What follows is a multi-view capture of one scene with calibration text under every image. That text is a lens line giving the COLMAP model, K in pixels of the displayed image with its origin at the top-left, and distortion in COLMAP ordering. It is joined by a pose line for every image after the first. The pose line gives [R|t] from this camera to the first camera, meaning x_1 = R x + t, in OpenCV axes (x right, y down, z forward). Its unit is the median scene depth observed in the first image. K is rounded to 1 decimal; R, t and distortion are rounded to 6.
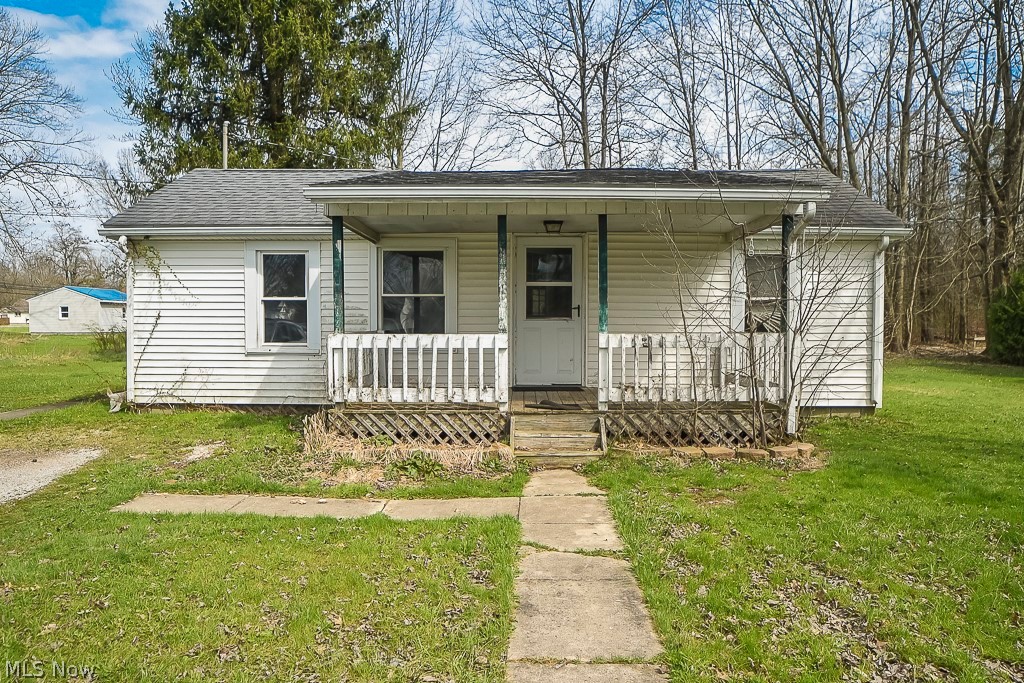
lens RADIAL K [[654.9, 0, 512.0], [0, 654.9, 352.8], [0, 0, 1]] dist [-0.055879, -0.000375]
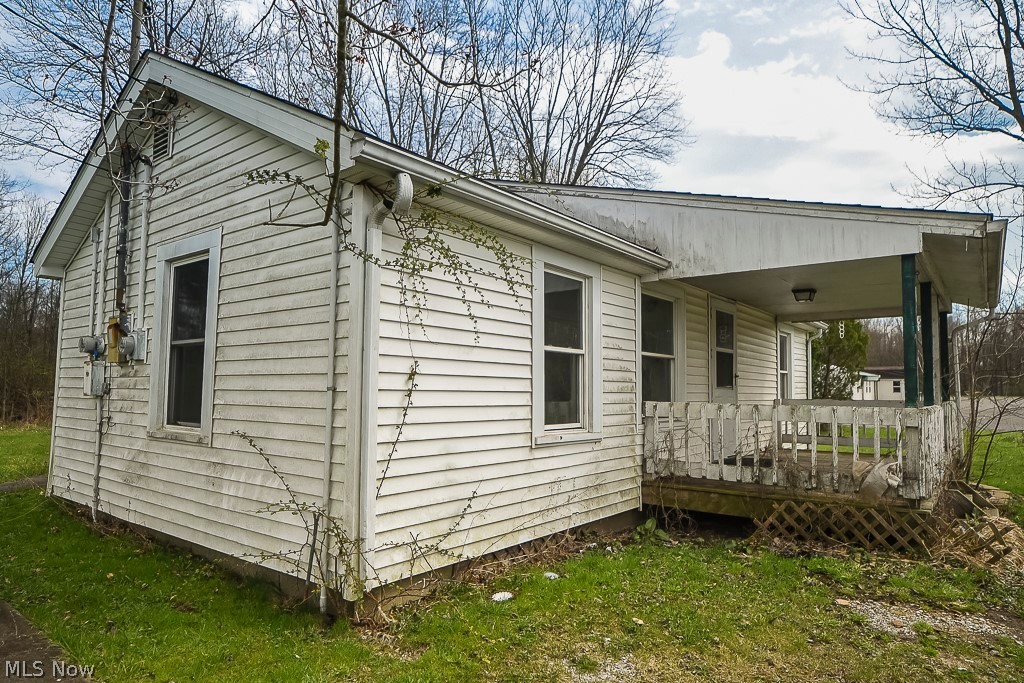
lens RADIAL K [[654.9, 0, 512.0], [0, 654.9, 352.8], [0, 0, 1]] dist [-0.055879, -0.000375]
pose [[0.602757, 0.051078, 0.796288, -0.865577], [0.024927, 0.996257, -0.082774, -0.032272], [-0.797535, 0.069742, 0.599227, 0.677394]]
